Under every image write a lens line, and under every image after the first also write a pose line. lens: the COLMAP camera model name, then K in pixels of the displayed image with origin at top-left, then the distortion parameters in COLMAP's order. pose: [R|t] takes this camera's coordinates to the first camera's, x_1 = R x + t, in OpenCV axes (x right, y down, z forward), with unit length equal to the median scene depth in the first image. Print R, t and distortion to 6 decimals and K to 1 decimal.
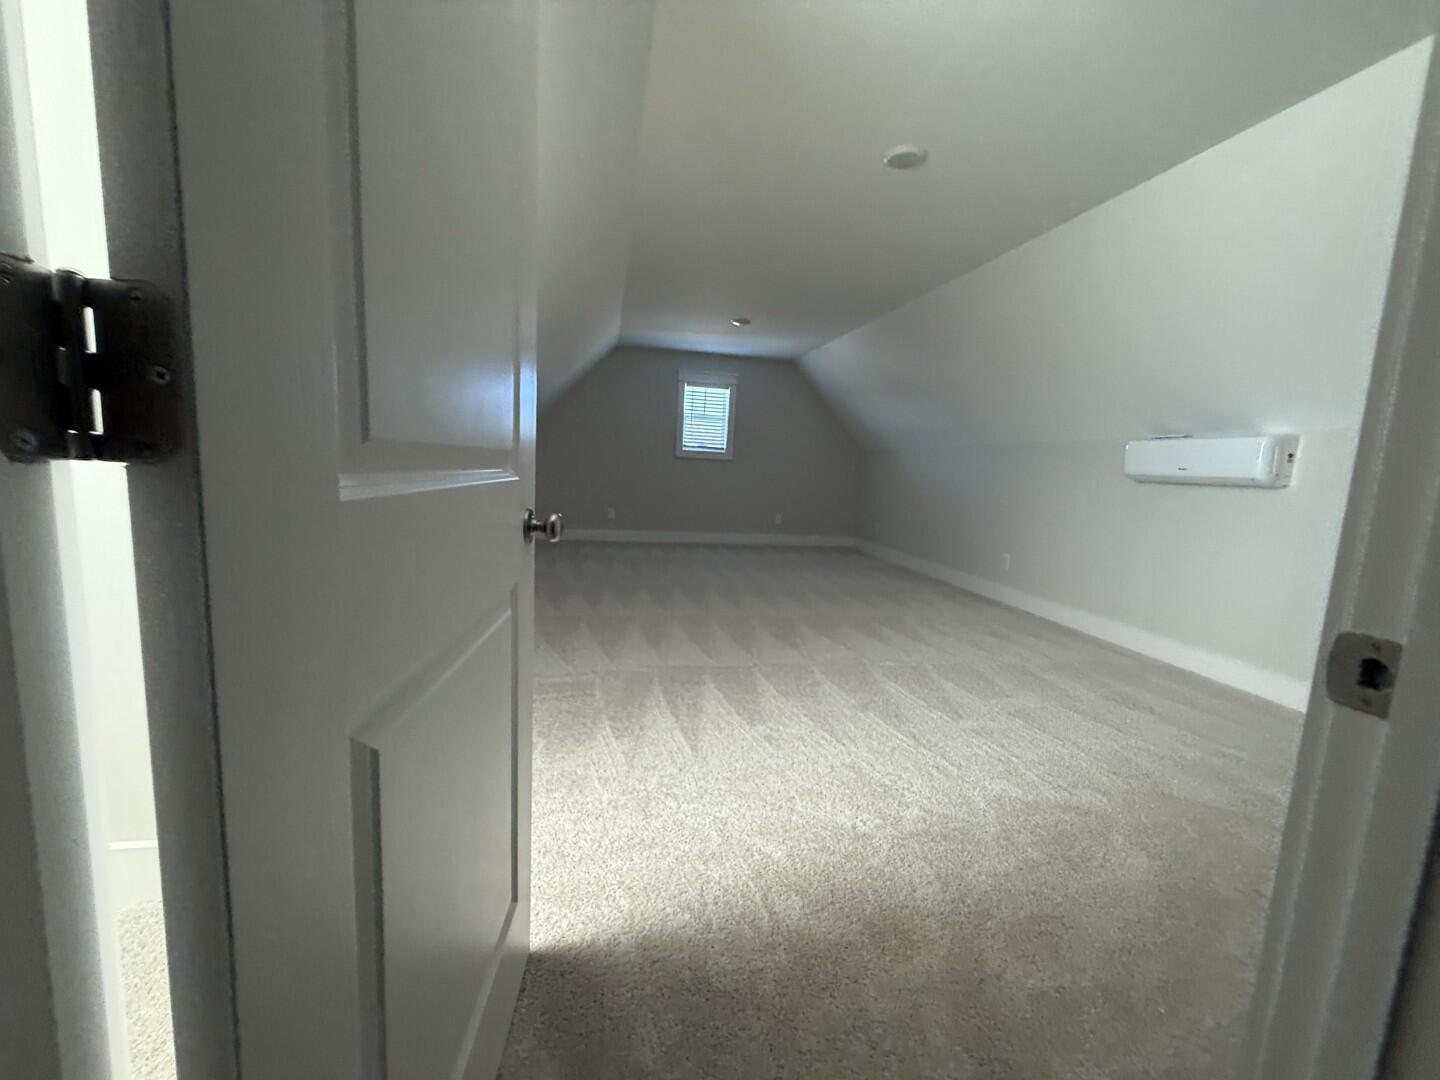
lens RADIAL K [[577.1, 0, 718.8], [0, 577.1, 539.5], [0, 0, 1]] dist [-0.000175, 0.000183]
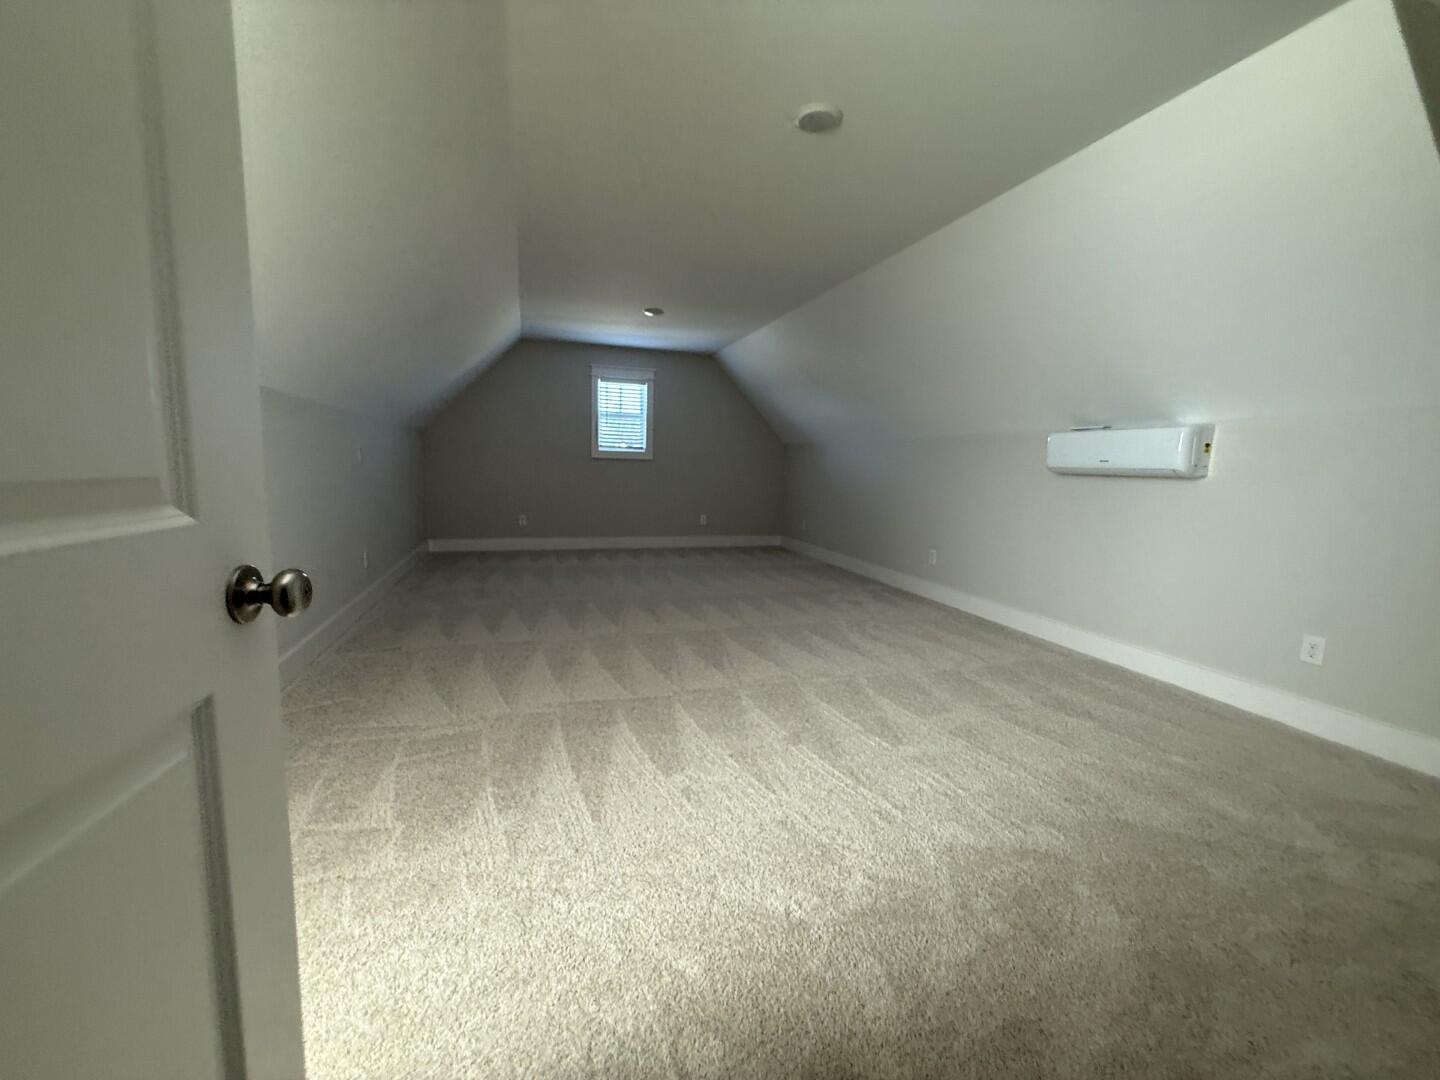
lens RADIAL K [[577.1, 0, 720.5], [0, 577.1, 541.6], [0, 0, 1]] dist [-0.000175, 0.000183]
pose [[0.991831, -0.040259, 0.121036, 0.039605], [0.039328, 0.999176, 0.010072, -0.025361], [-0.121342, -0.005230, 0.992597, 0.128584]]
